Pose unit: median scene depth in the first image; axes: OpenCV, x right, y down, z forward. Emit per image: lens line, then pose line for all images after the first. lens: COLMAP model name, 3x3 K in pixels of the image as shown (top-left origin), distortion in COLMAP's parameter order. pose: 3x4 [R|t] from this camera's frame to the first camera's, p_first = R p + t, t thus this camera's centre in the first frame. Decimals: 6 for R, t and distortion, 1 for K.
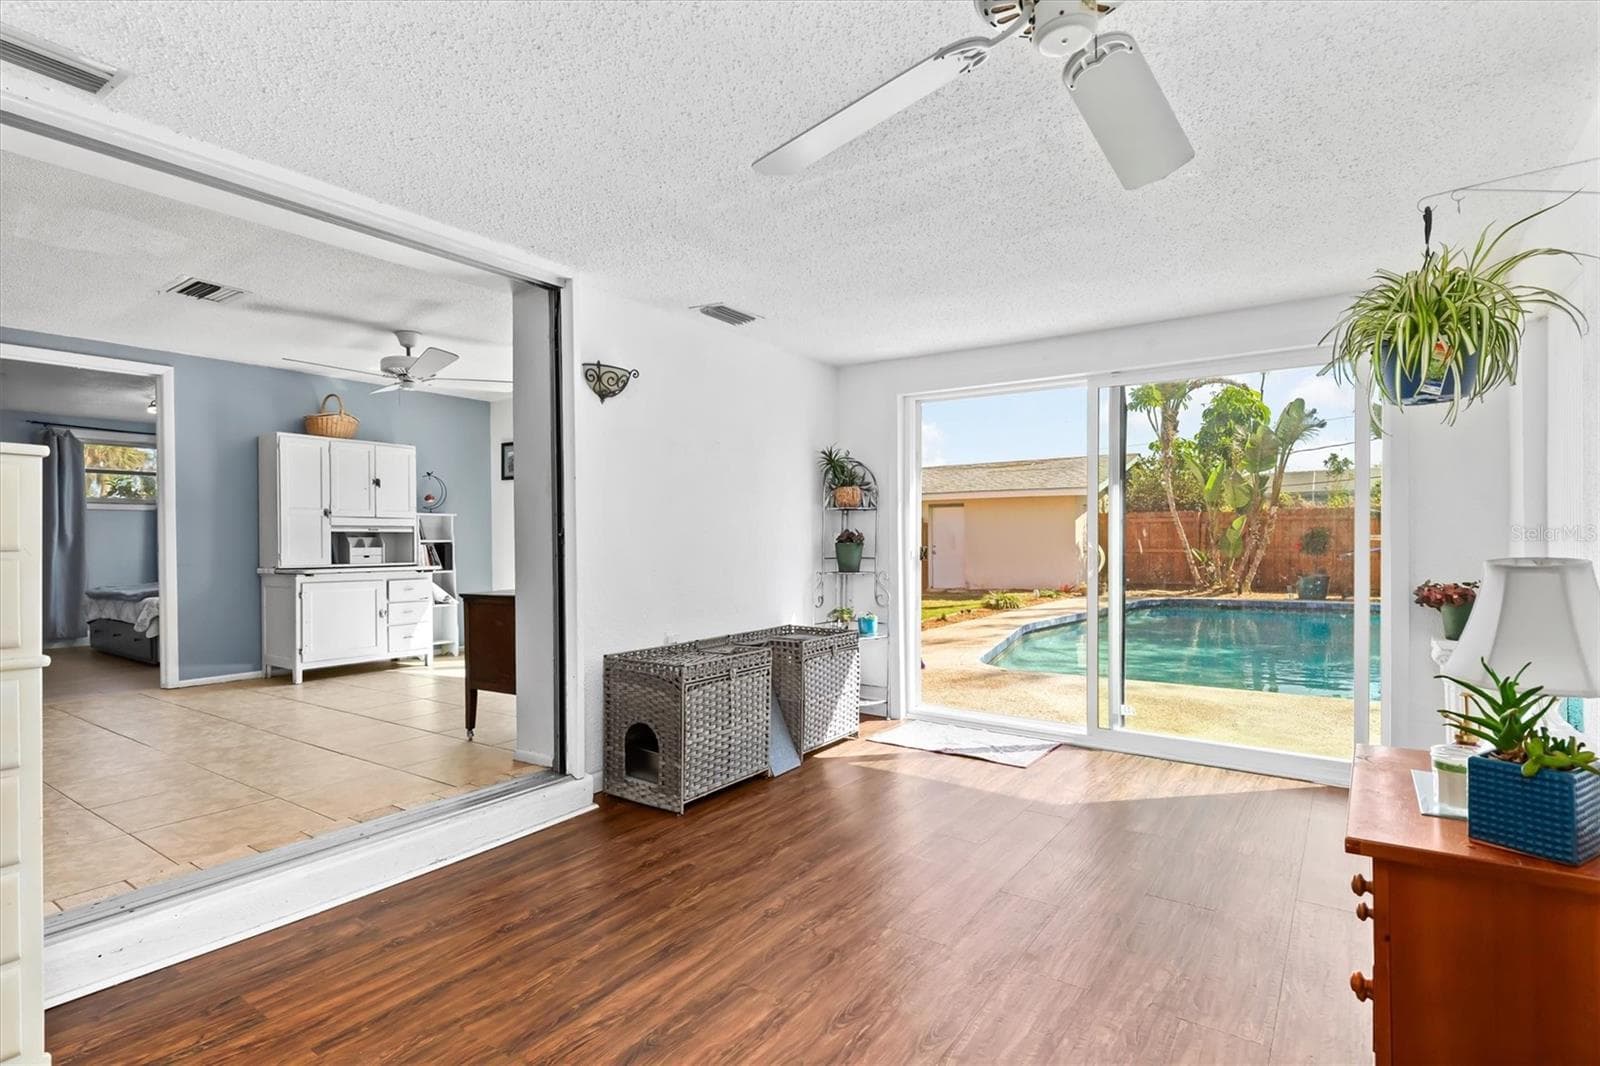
lens RADIAL K [[778.4, 0, 796.4], [0, 778.4, 543.4], [0, 0, 1]] dist [0.003161, -0.000146]
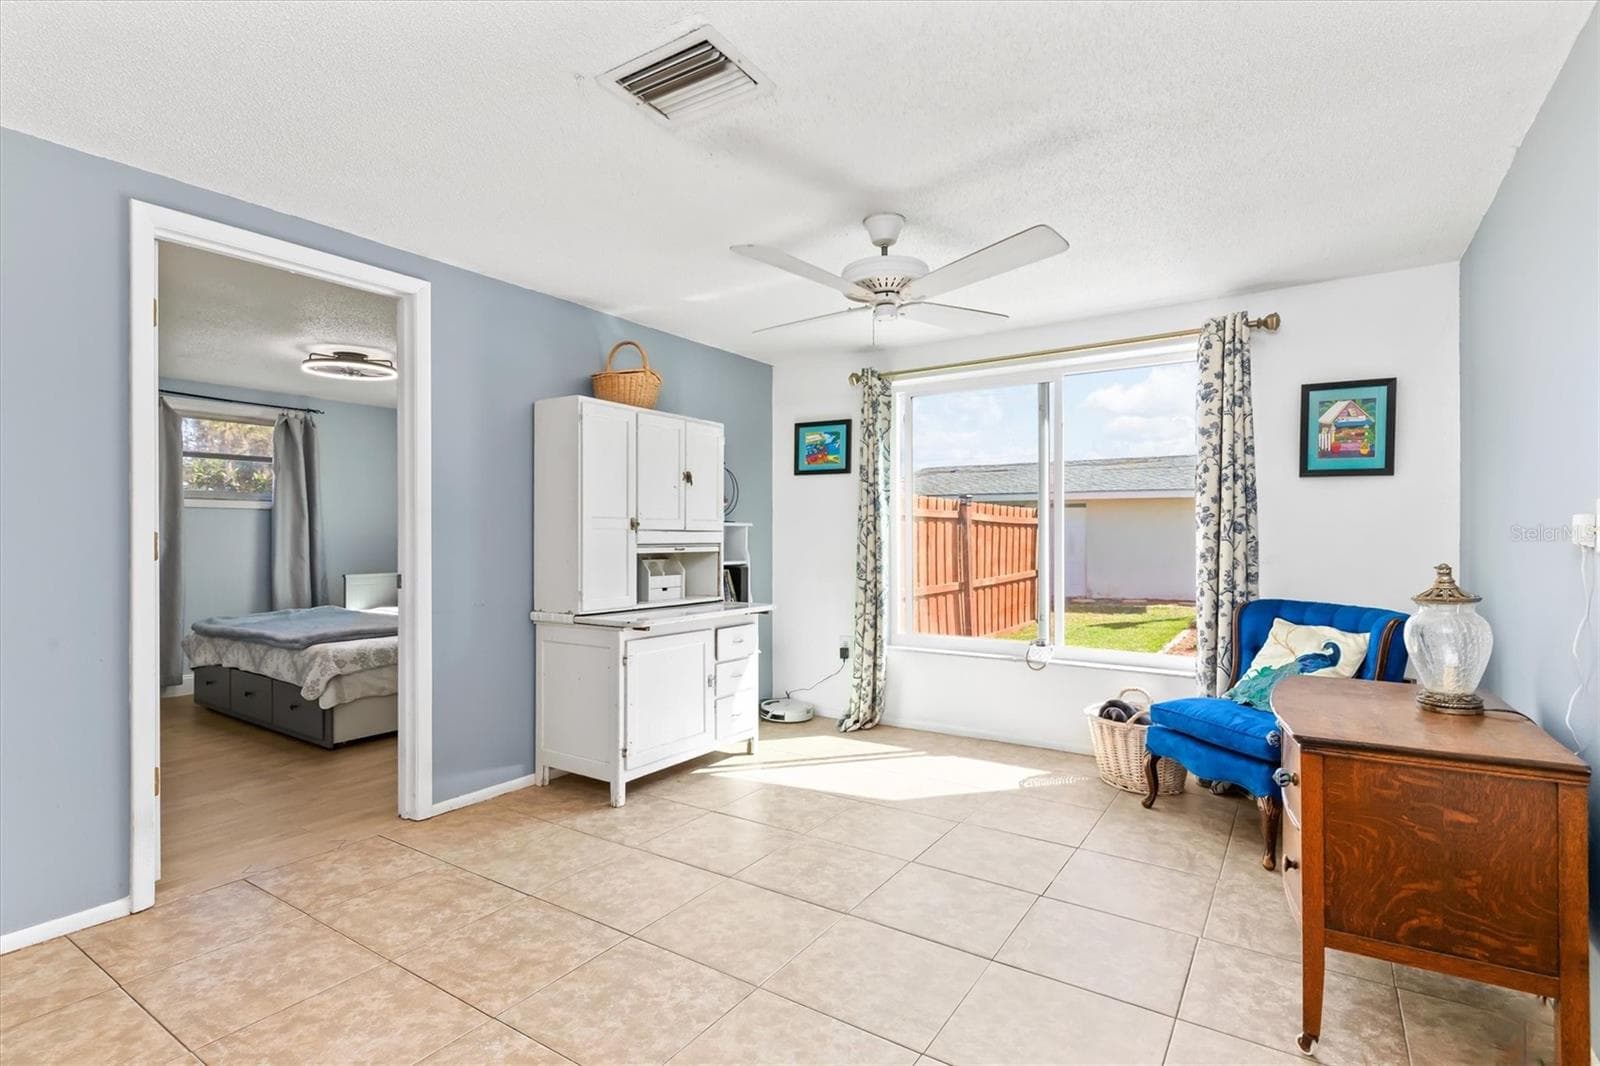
lens RADIAL K [[778.4, 0, 799.5], [0, 778.4, 536.0], [0, 0, 1]] dist [0.003161, -0.000146]
pose [[0.999622, 0.011883, 0.024803, -0.456588], [-0.011840, 0.999928, -0.001873, -0.028543], [-0.024824, 0.001579, 0.999691, 0.339817]]
